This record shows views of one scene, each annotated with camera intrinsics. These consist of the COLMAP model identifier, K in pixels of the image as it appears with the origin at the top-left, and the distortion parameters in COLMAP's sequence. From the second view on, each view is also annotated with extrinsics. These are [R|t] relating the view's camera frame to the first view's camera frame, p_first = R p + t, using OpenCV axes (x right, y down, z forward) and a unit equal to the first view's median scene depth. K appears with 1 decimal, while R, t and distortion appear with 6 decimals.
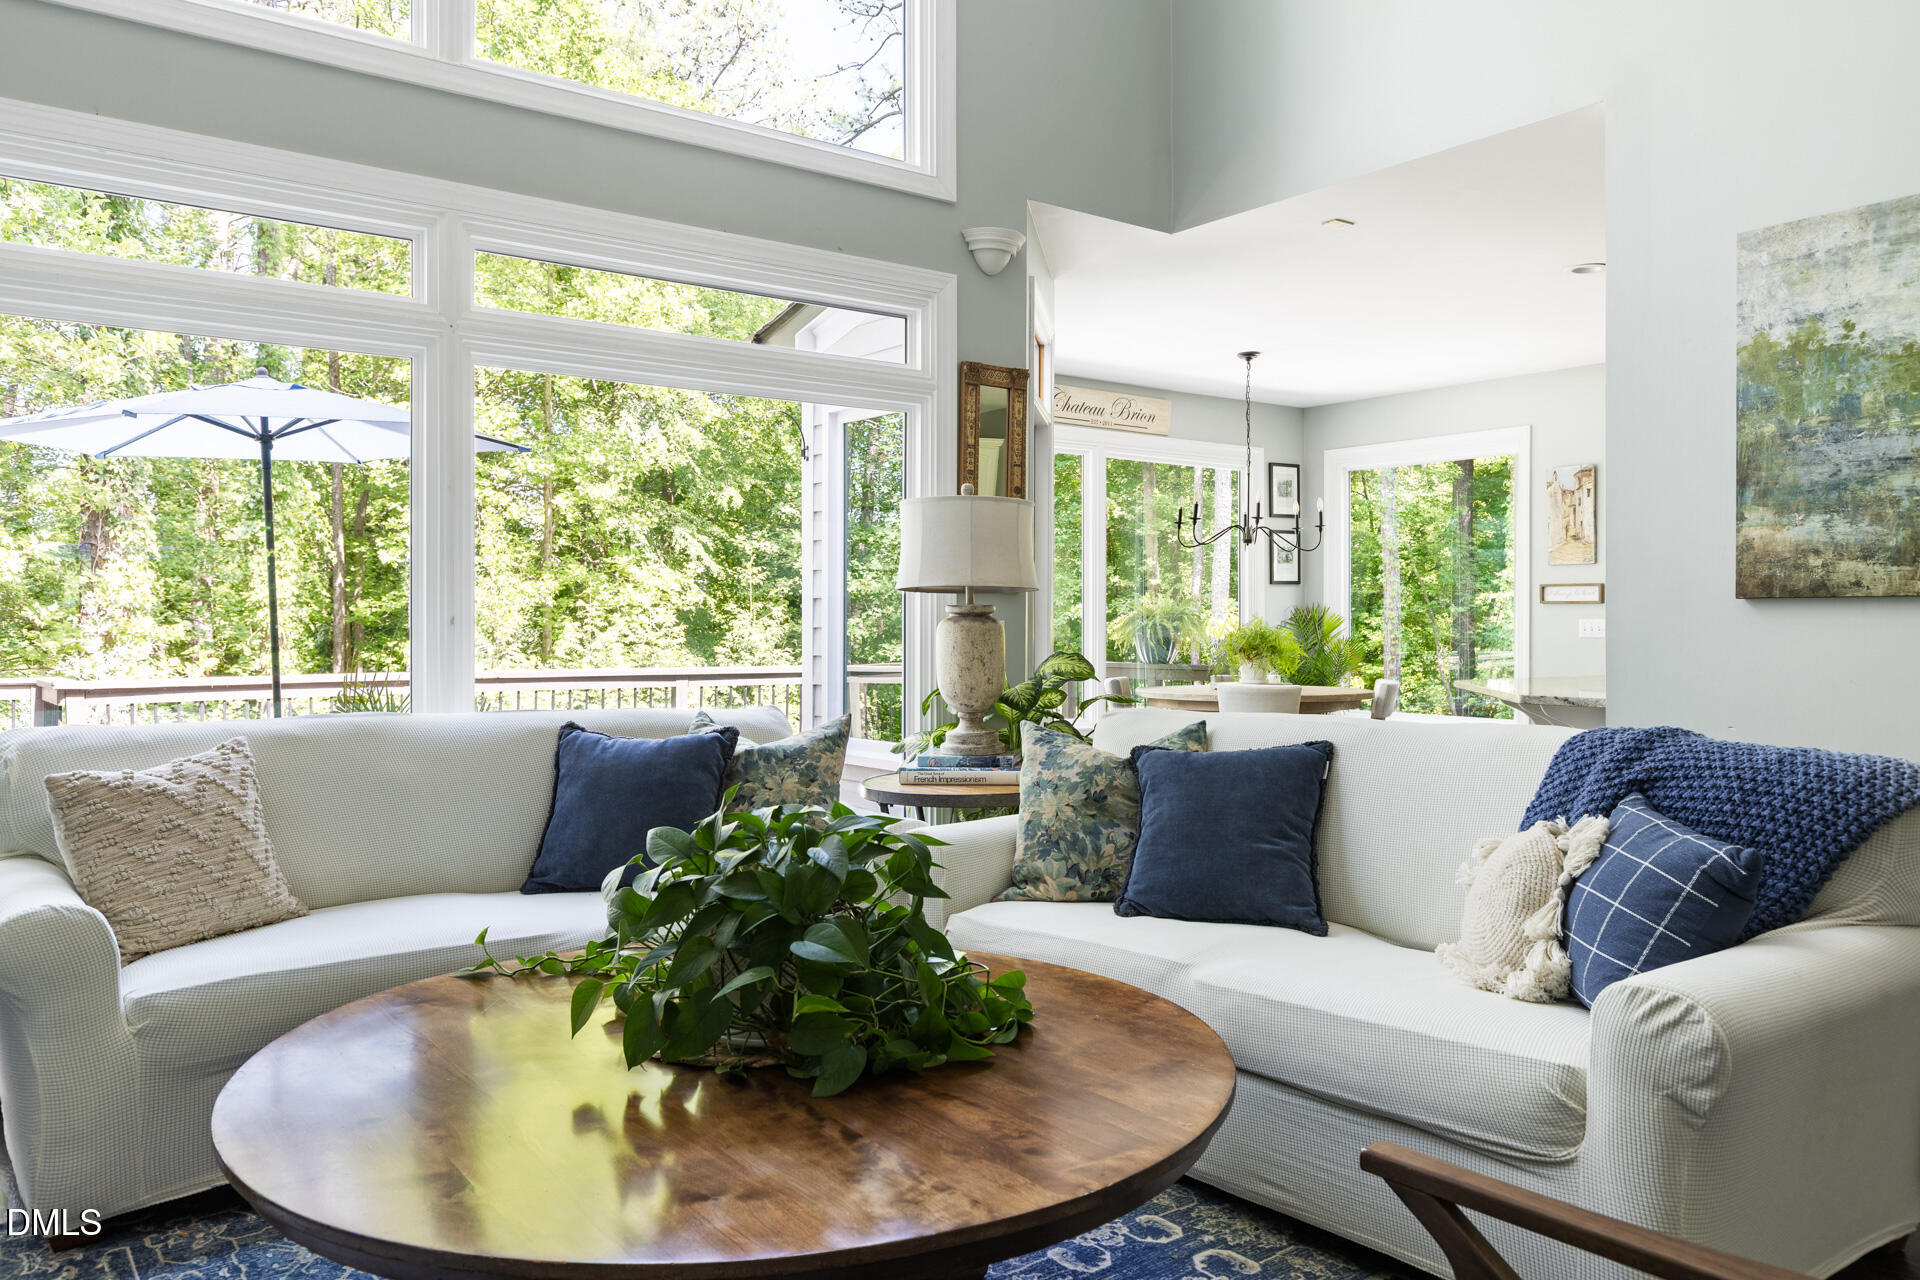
lens RADIAL K [[1423.3, 0, 968.8], [0, 1423.3, 623.9], [0, 0, 1]] dist [0.004330, -0.005381]
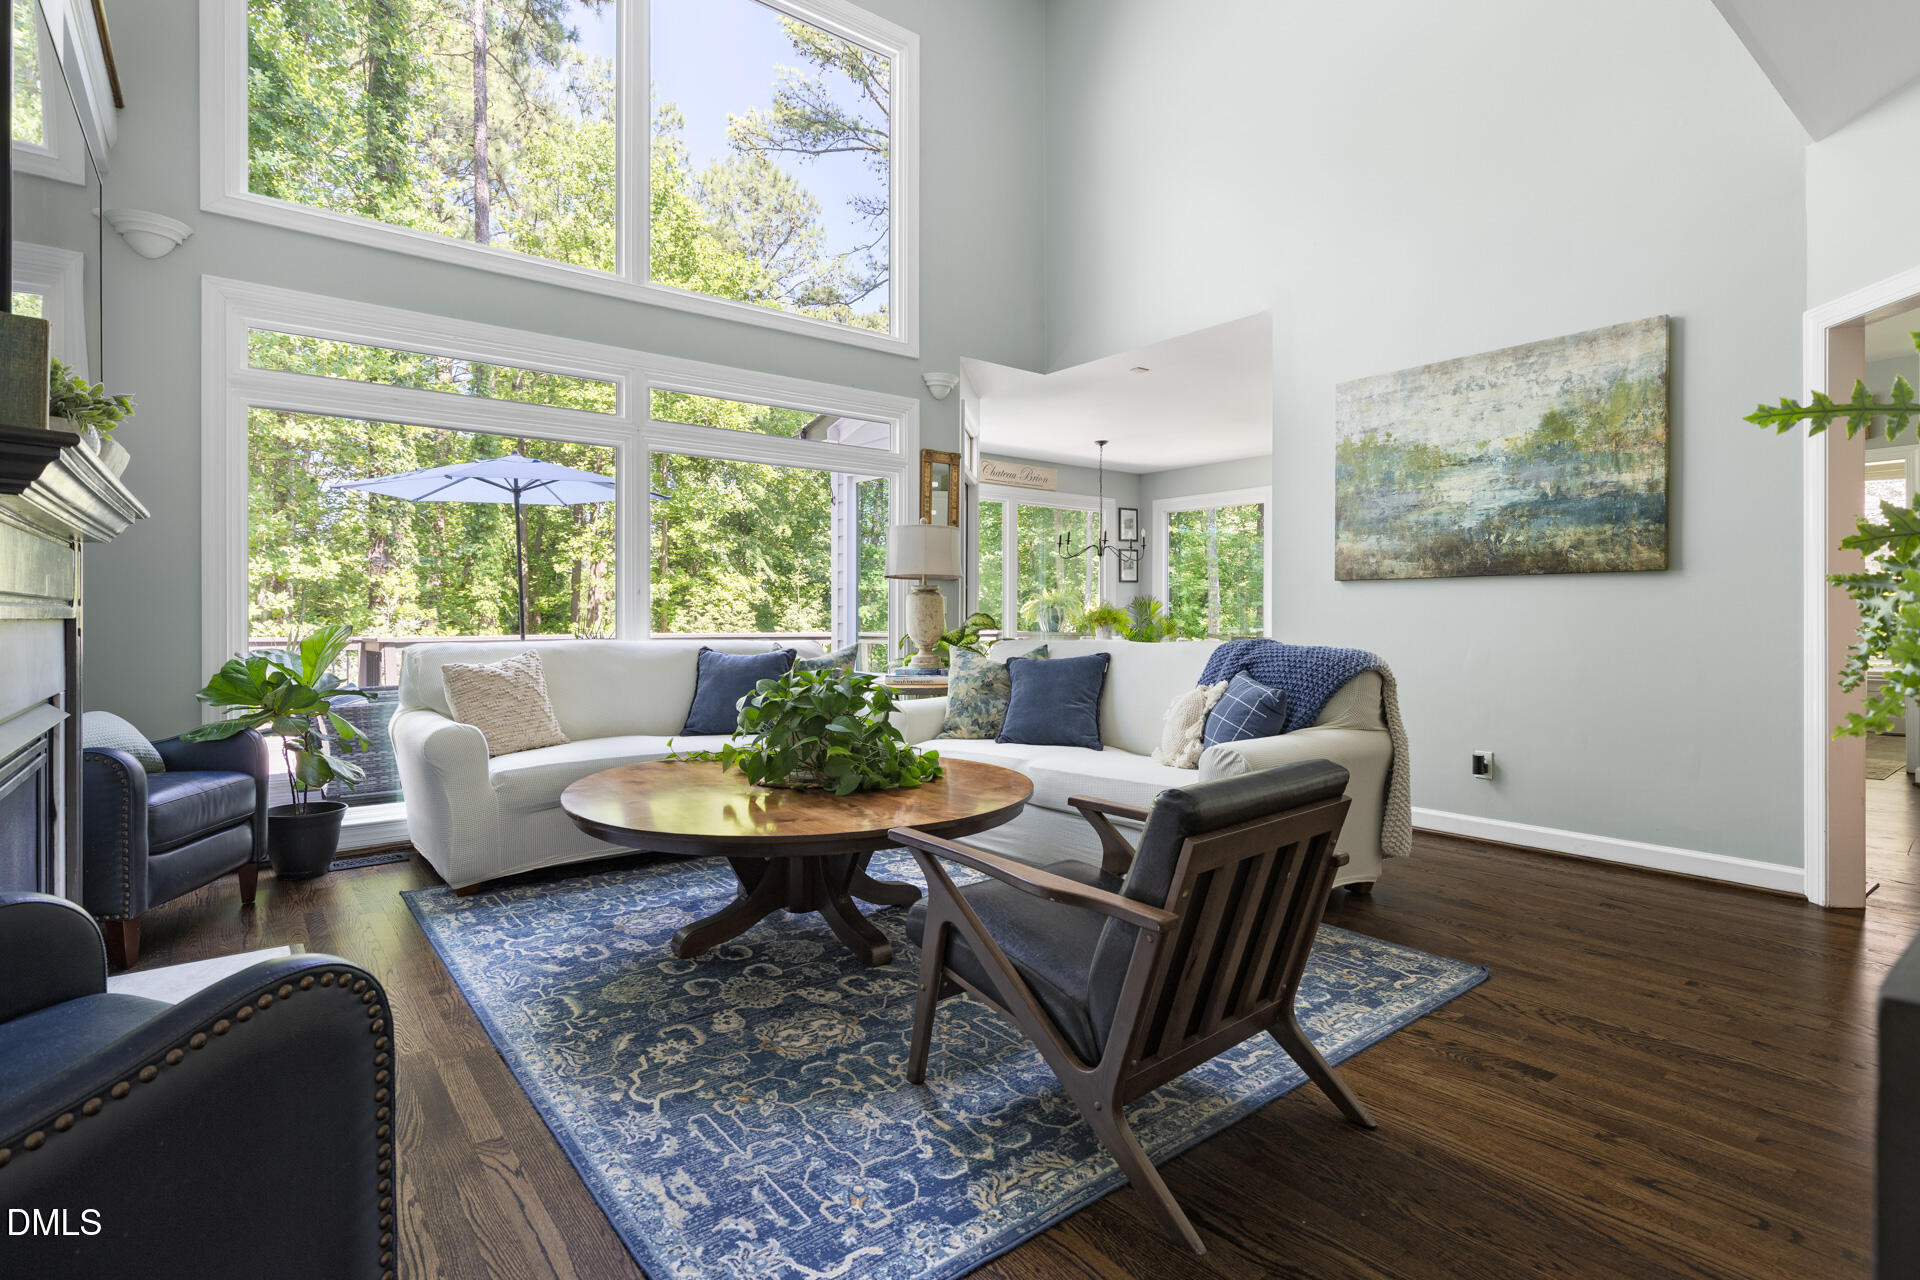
lens RADIAL K [[965.7, 0, 960.5], [0, 965.7, 623.6], [0, 0, 1]] dist [-0.001612, 0.000440]
pose [[0.999862, 0.001481, 0.016566, 0.025666], [-0.001585, 0.999979, 0.006270, 0.026818], [-0.016556, -0.006295, 0.999843, -0.217563]]
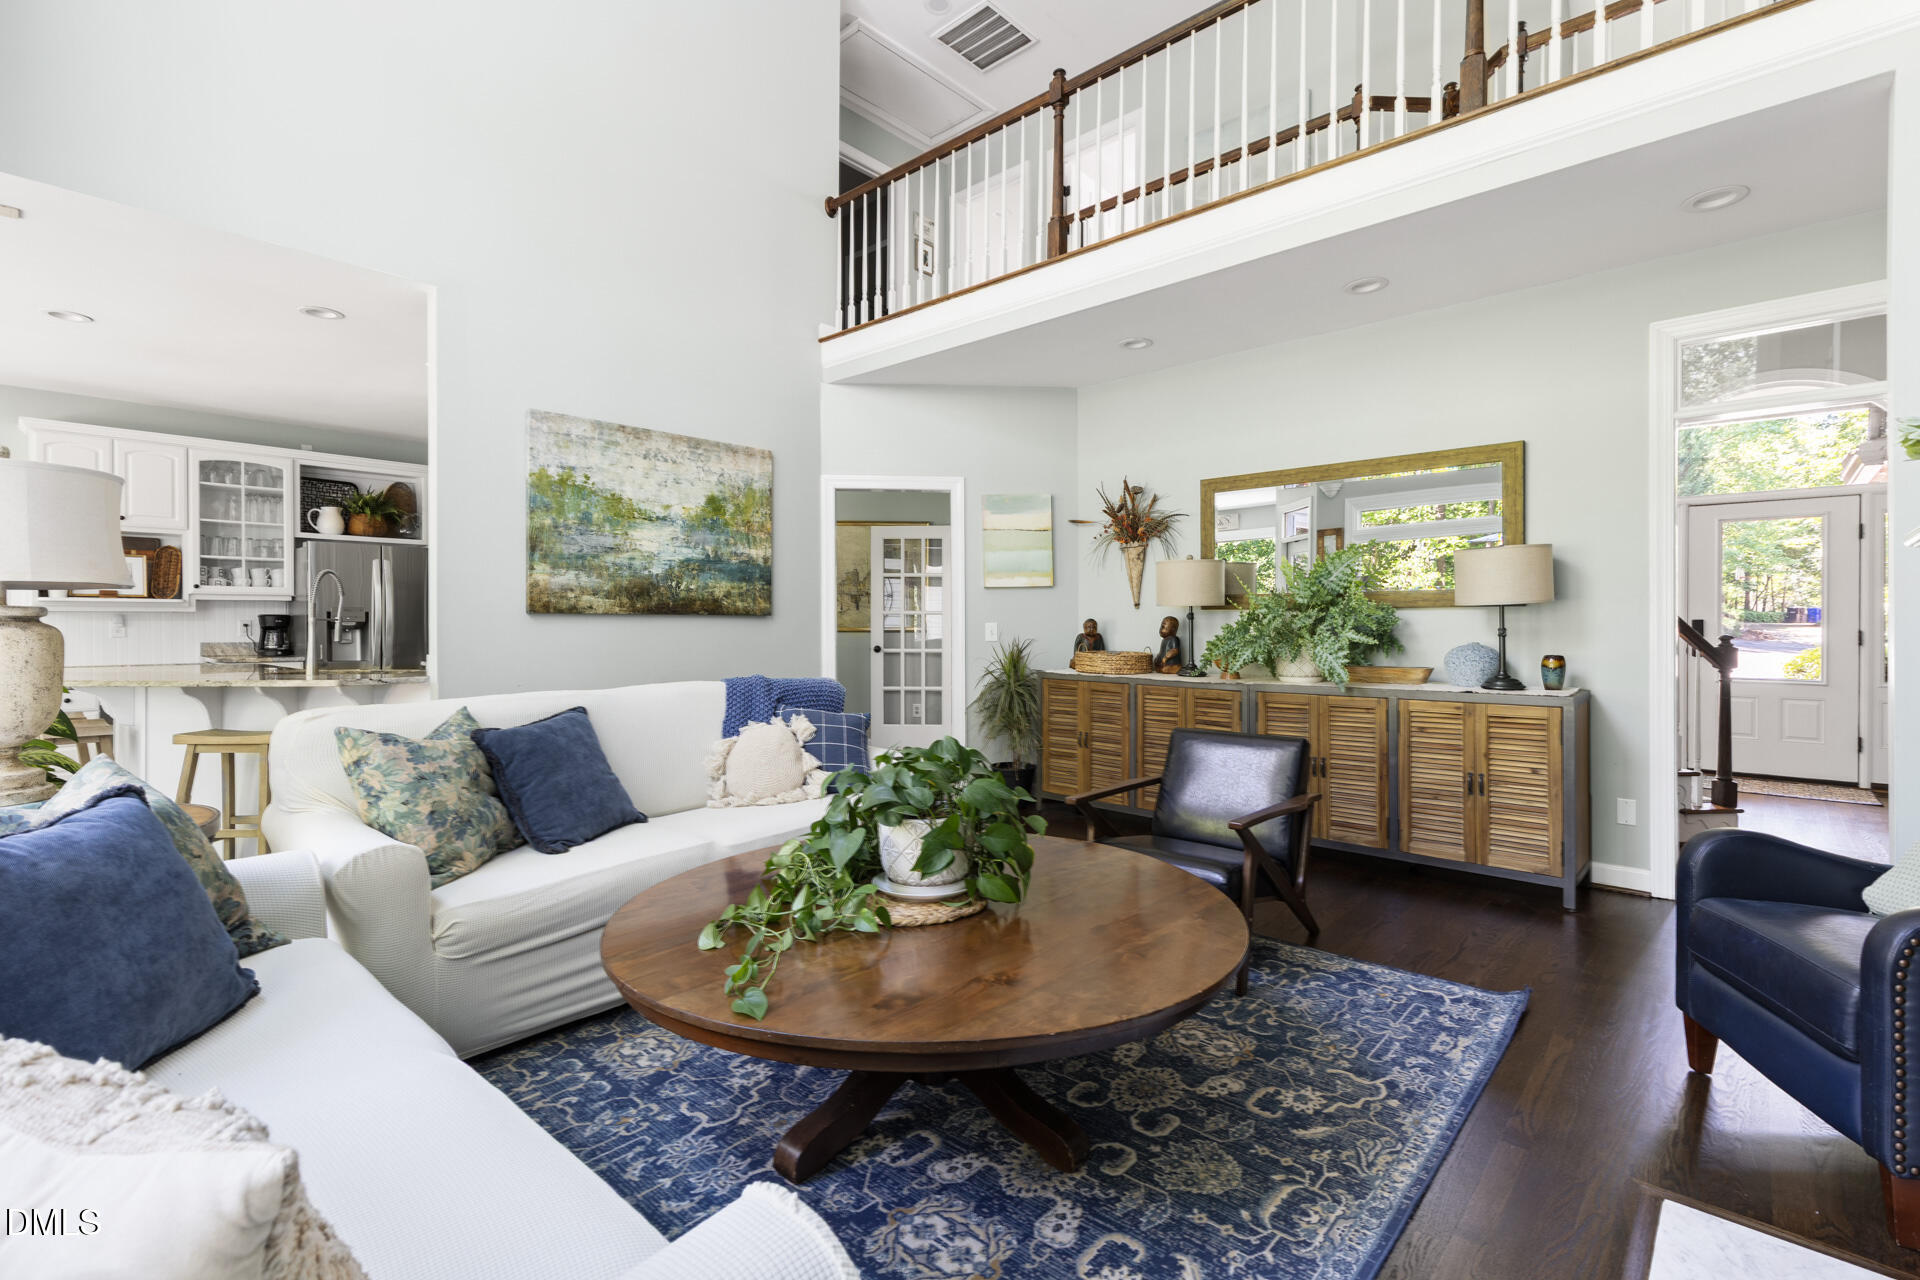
lens RADIAL K [[886.3, 0, 960.0], [0, 886.3, 640.0], [0, 0, 1]] dist [0.001149, -0.000125]
pose [[-0.203718, -0.019447, 0.978836, -0.572950], [-0.003245, 0.999811, 0.019188, -0.006100], [-0.979024, 0.000733, -0.203742, 0.604709]]
